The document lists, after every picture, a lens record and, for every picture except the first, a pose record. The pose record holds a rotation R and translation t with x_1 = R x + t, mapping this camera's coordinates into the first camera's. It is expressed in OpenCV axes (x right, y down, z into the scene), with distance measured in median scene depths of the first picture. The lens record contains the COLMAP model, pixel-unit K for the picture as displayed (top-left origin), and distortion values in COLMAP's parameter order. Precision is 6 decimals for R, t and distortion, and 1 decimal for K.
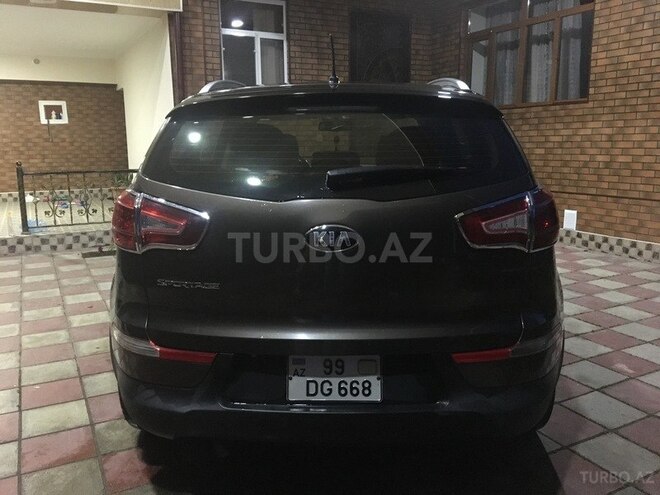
lens RADIAL K [[557.3, 0, 326.8], [0, 557.3, 247.2], [0, 0, 1]] dist [0.015316, -0.006587]
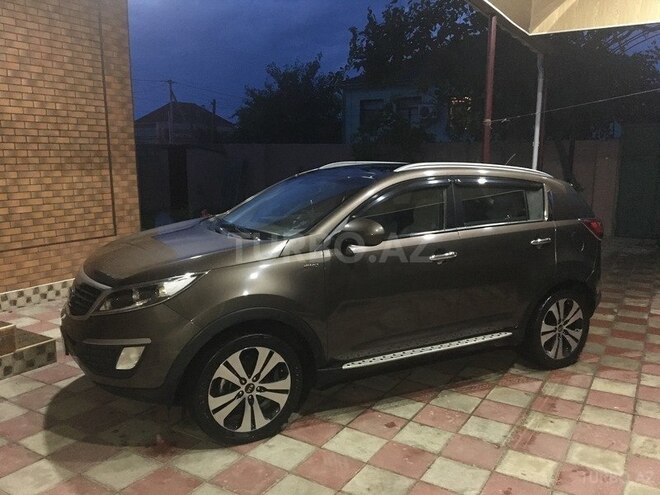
lens RADIAL K [[557.3, 0, 327.5], [0, 557.3, 248.3], [0, 0, 1]] dist [0.015316, -0.006587]
pose [[-0.509050, -0.138620, 0.849501, -0.620596], [0.160604, 0.954317, 0.251964, -0.264938], [-0.845621, 0.264696, -0.463532, 1.056117]]
